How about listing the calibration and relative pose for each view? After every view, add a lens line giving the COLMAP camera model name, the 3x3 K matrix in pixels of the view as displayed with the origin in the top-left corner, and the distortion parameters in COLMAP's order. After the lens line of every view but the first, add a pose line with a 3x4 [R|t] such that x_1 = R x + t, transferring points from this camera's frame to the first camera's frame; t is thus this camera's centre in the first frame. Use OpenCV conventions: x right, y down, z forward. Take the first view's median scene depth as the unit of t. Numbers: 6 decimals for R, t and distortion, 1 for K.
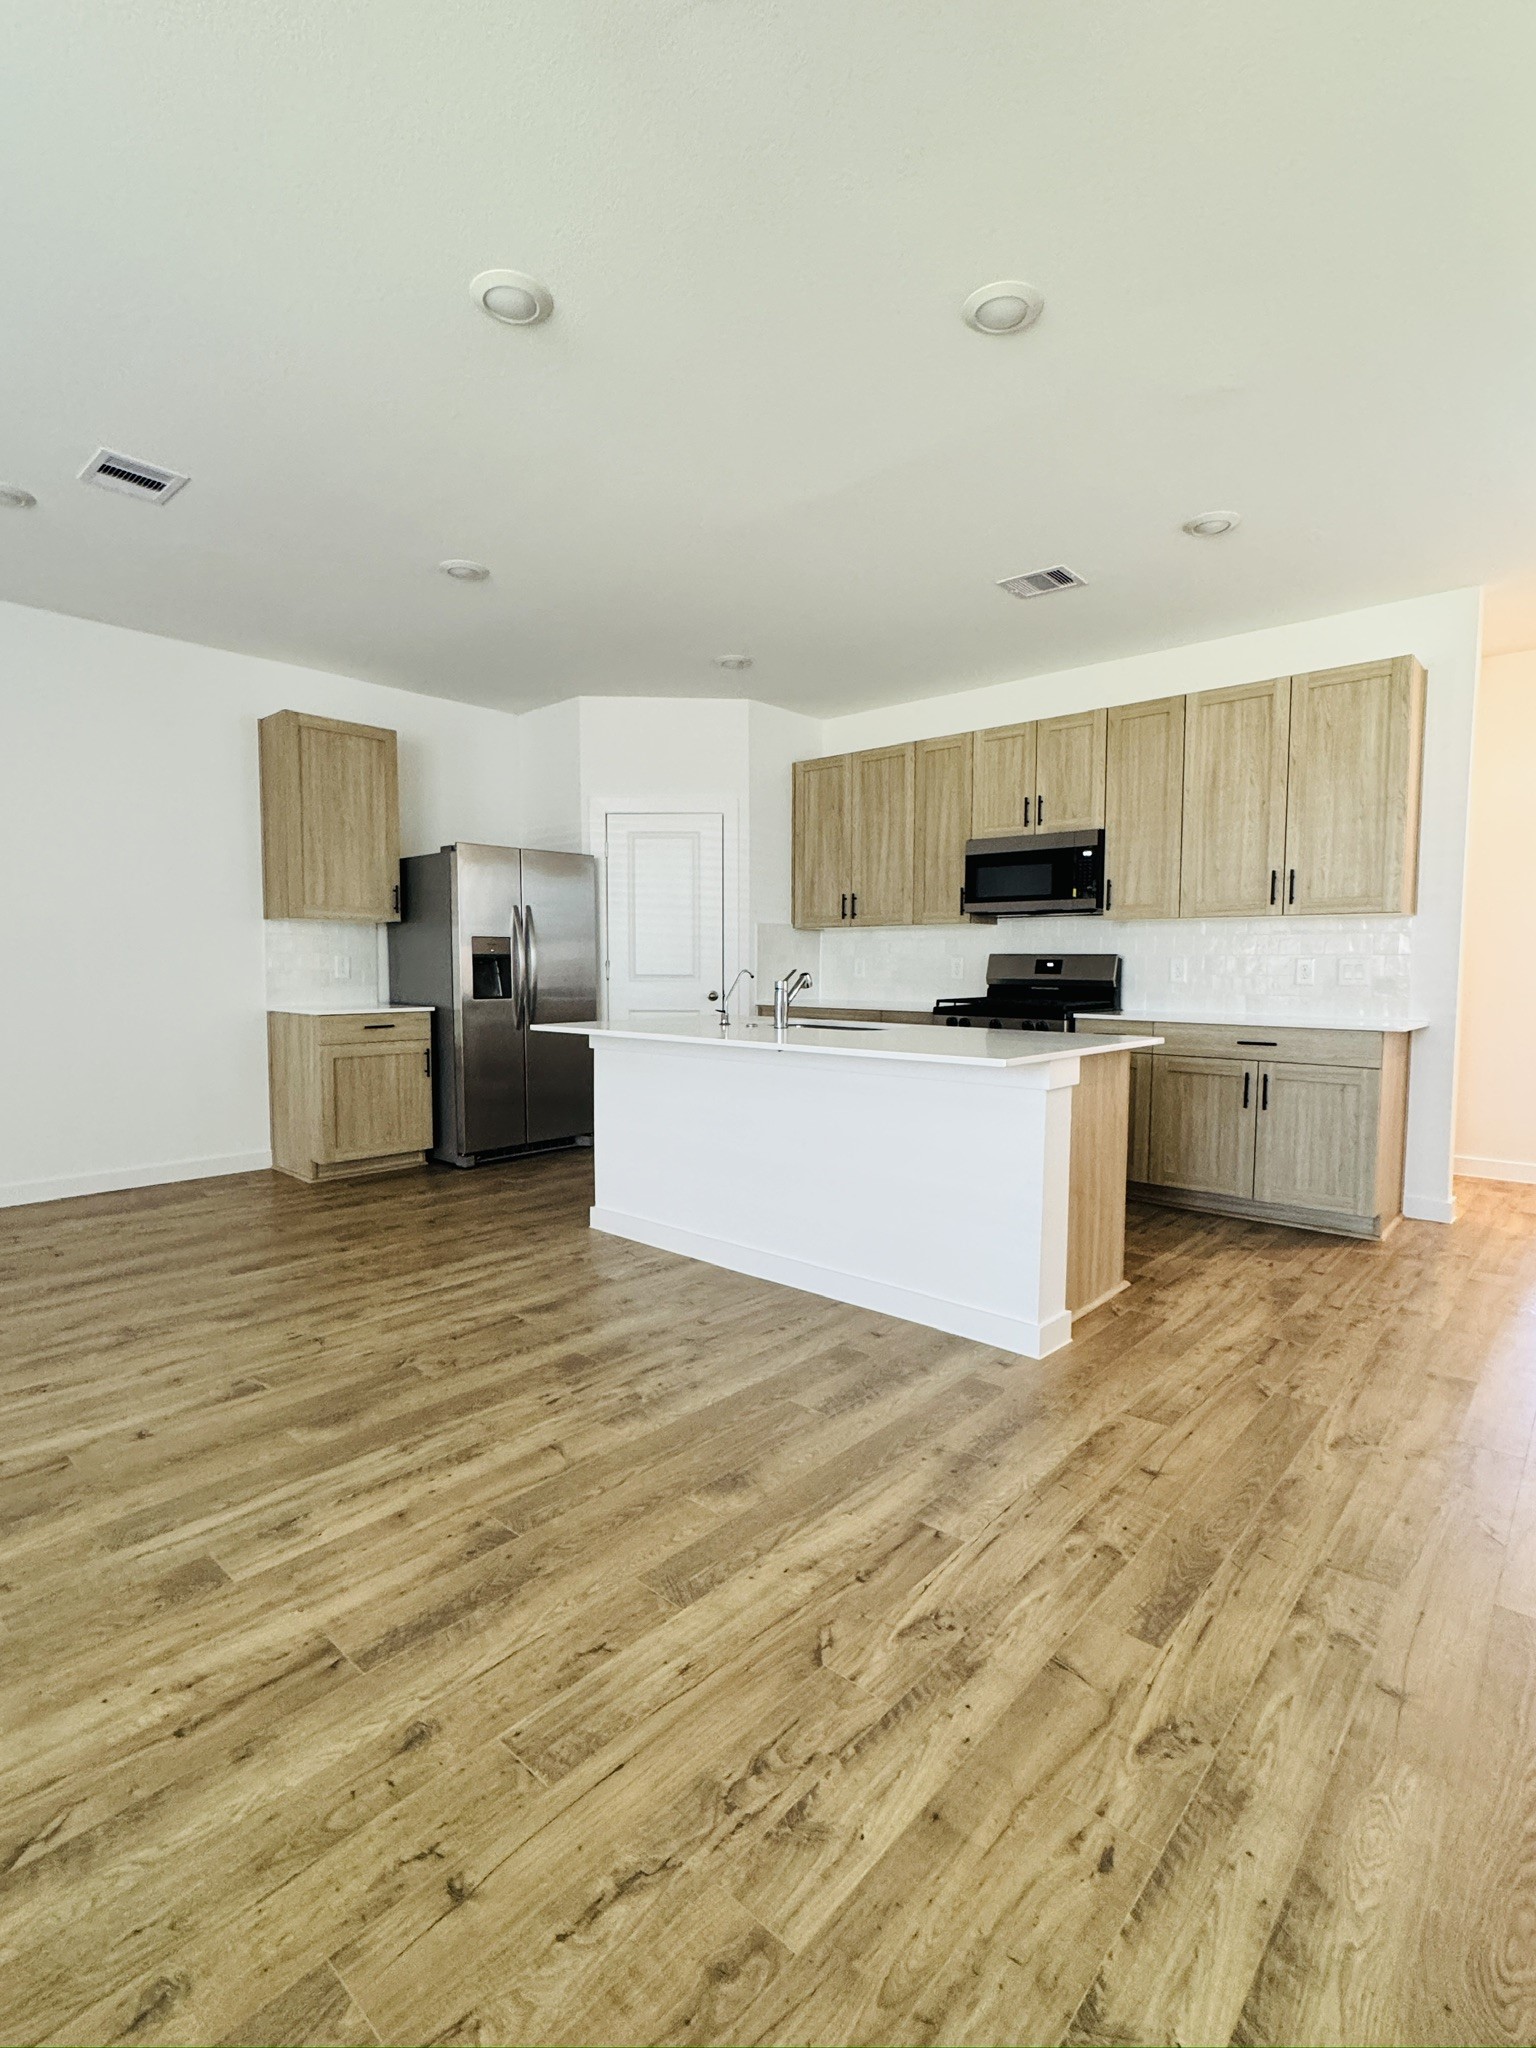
lens RADIAL K [[997.4, 0, 771.8], [0, 997.4, 1029.8], [0, 0, 1]] dist [0.000479, -0.000104]
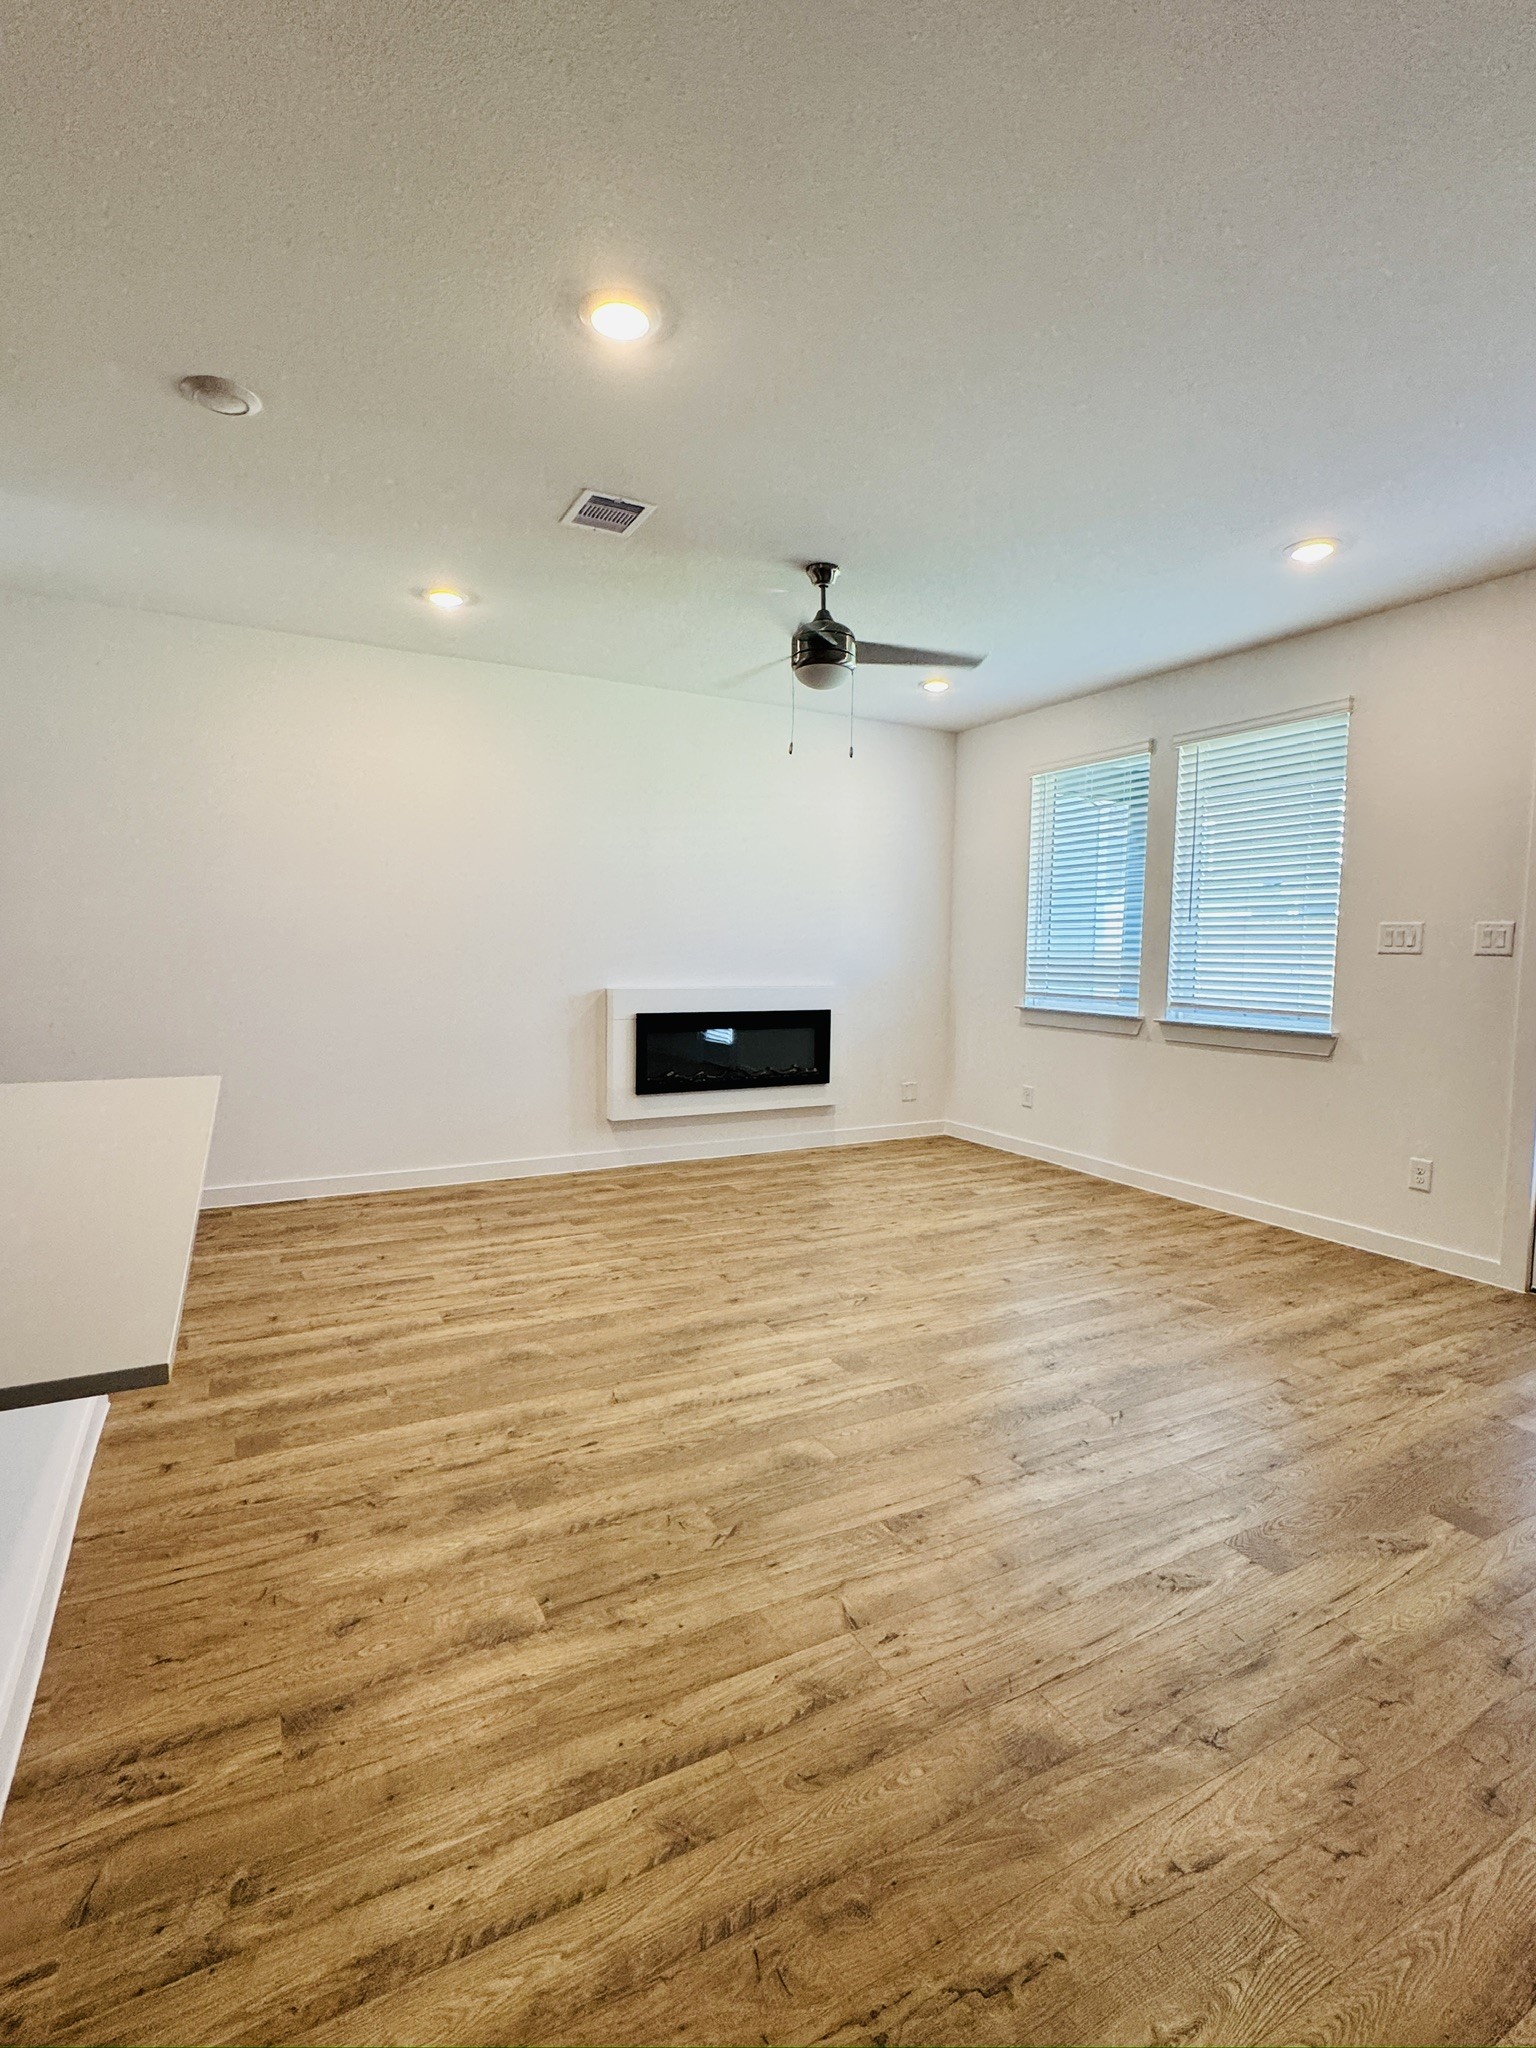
lens RADIAL K [[997.4, 0, 771.8], [0, 997.4, 1029.8], [0, 0, 1]] dist [0.000479, -0.000104]
pose [[-0.944576, -0.043939, 0.325340, -0.784807], [0.003334, 0.989668, 0.143338, -0.197787], [-0.328277, 0.136478, -0.934670, 2.048998]]
